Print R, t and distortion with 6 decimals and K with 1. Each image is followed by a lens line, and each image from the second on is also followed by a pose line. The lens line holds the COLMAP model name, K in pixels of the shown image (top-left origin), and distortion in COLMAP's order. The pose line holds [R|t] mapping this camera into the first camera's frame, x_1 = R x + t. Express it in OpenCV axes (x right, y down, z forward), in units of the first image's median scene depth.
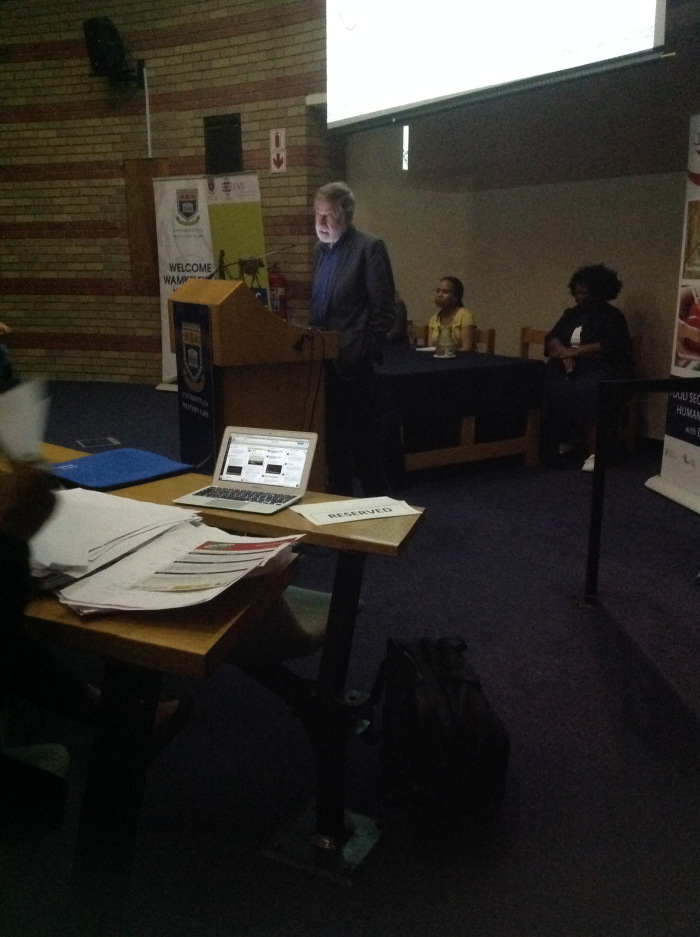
lens RADIAL K [[895.3, 0, 348.3], [0, 895.3, 457.1], [0, 0, 1]] dist [0.088420, 0.000000]
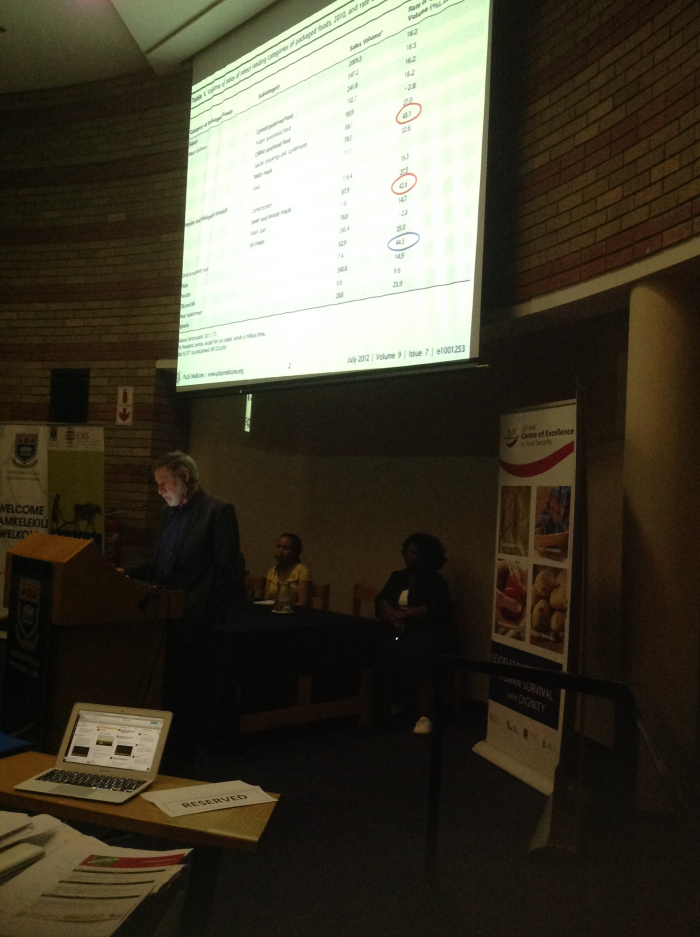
lens RADIAL K [[895.3, 0, 347.8], [0, 895.3, 452.7], [0, 0, 1]] dist [0.088420, 0.000000]
pose [[0.980453, 0.065838, 0.185411, -0.017452], [-0.013986, 0.963290, -0.268100, -0.013095], [-0.196256, 0.260266, 0.945381, -0.023244]]
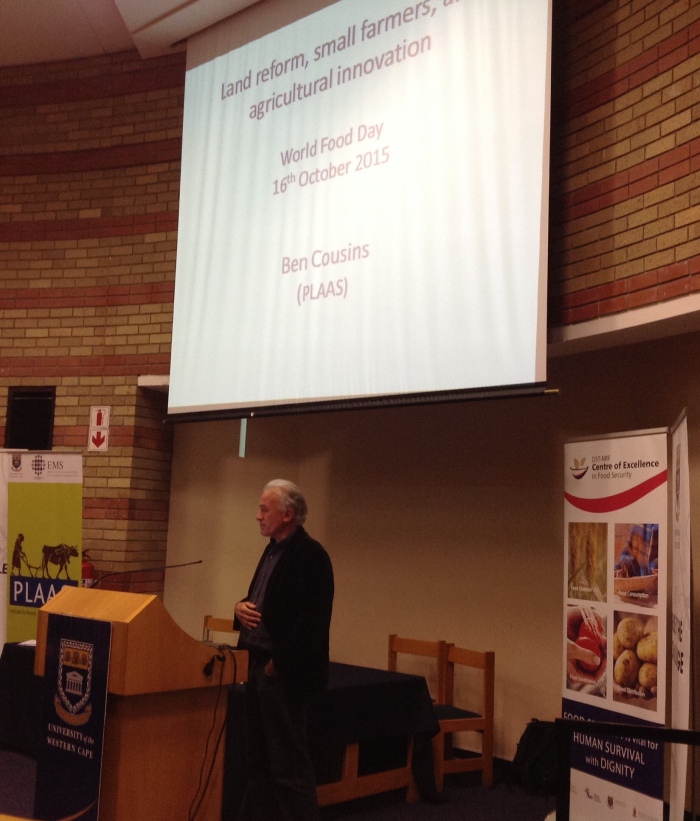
lens RADIAL K [[1039.0, 0, 373.0], [0, 1039.0, 410.8], [0, 0, 1]] dist [0.110895, 0.000000]
pose [[0.960854, 0.073651, 0.267087, -0.116539], [0.016976, 0.946557, -0.322089, -0.017798], [-0.276535, 0.314014, 0.908253, -0.034392]]
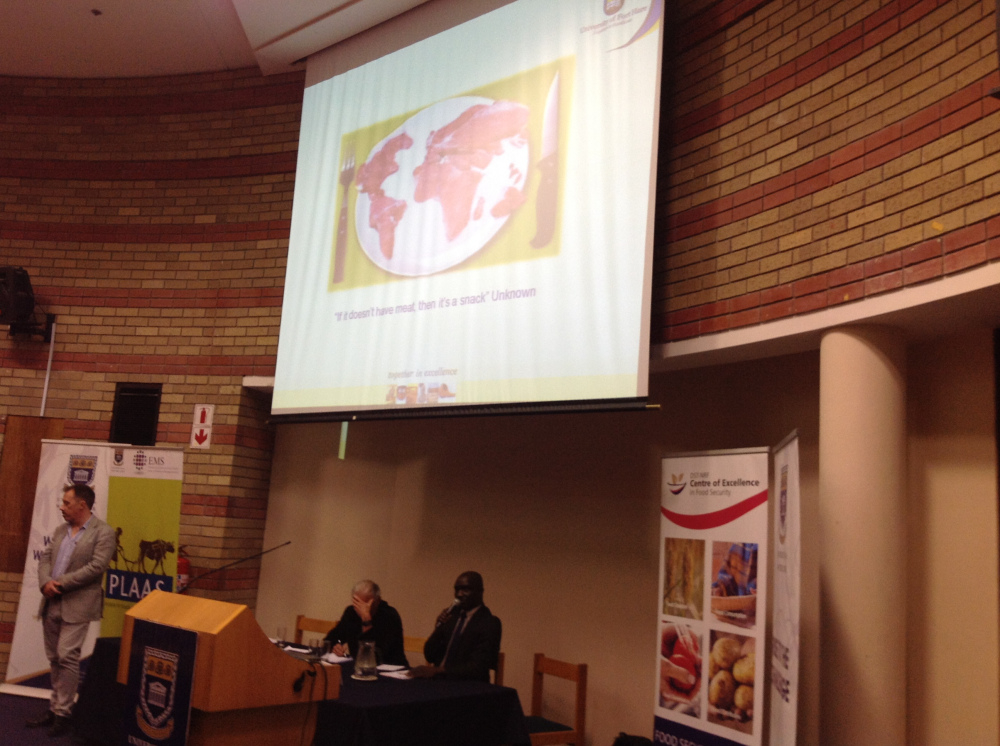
lens RADIAL K [[955.5, 0, 486.4], [0, 955.5, 372.4], [0, 0, 1]] dist [0.088420, 0.000000]
pose [[0.950047, 0.123431, 0.286662, -0.111142], [-0.010074, 0.930124, -0.367108, -0.038337], [-0.311944, 0.345882, 0.884905, 0.024452]]
